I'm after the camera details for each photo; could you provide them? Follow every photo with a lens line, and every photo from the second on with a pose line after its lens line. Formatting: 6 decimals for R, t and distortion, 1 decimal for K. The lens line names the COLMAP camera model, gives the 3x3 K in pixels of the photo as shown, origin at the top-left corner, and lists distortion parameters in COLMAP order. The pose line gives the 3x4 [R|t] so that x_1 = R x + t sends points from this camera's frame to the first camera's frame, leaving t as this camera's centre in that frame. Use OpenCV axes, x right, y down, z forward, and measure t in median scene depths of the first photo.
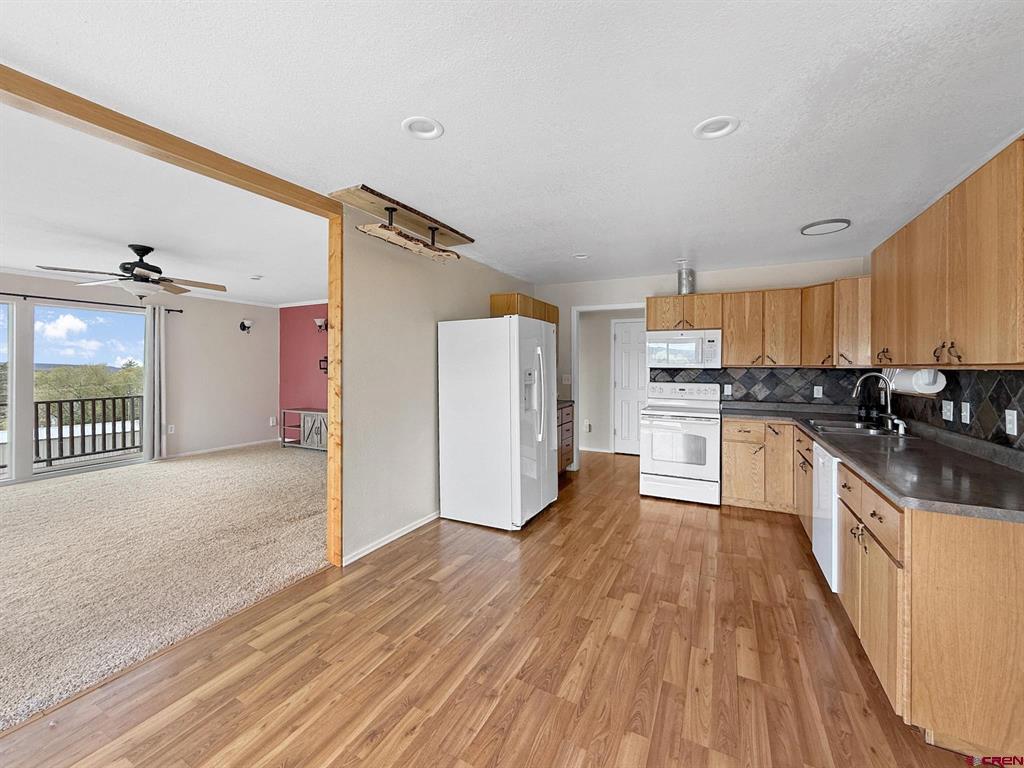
lens RADIAL K [[414.5, 0, 501.7], [0, 414.5, 367.5], [0, 0, 1]] dist [-0.006169, -0.000182]
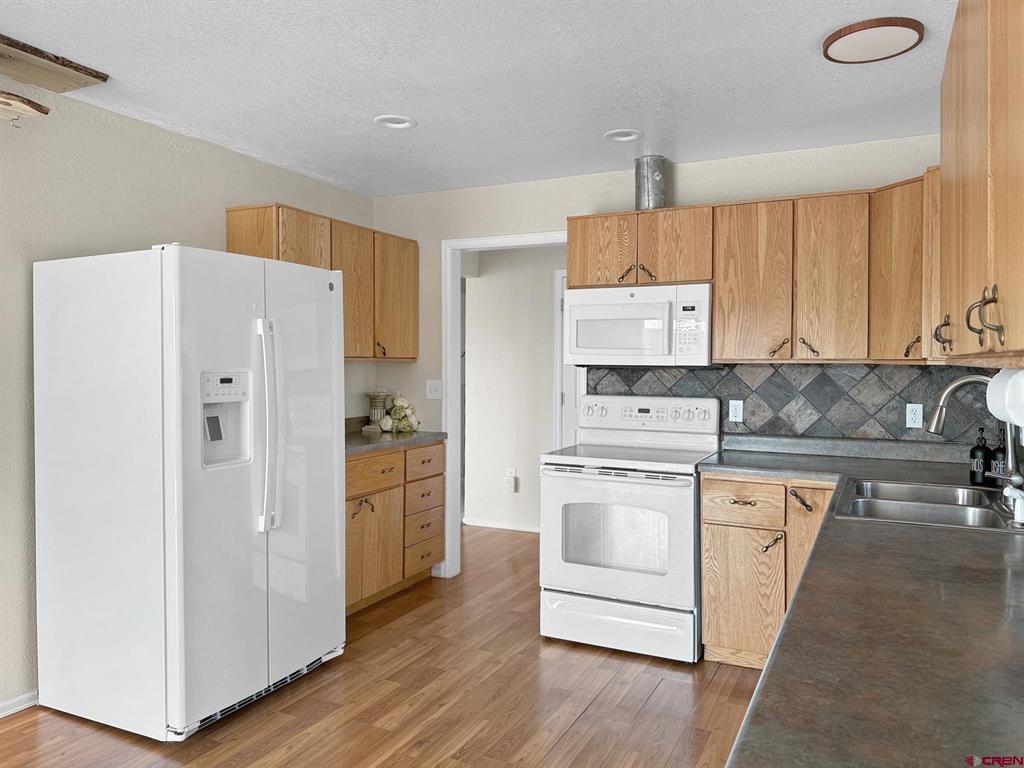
lens RADIAL K [[725.5, 0, 520.8], [0, 725.5, 361.7], [0, 0, 1]] dist [0.012631, -0.021671]
pose [[0.999736, -0.001480, 0.022917, 0.294067], [0.001549, 0.999994, -0.002977, -0.000436], [-0.022912, 0.003012, 0.999733, 0.180872]]
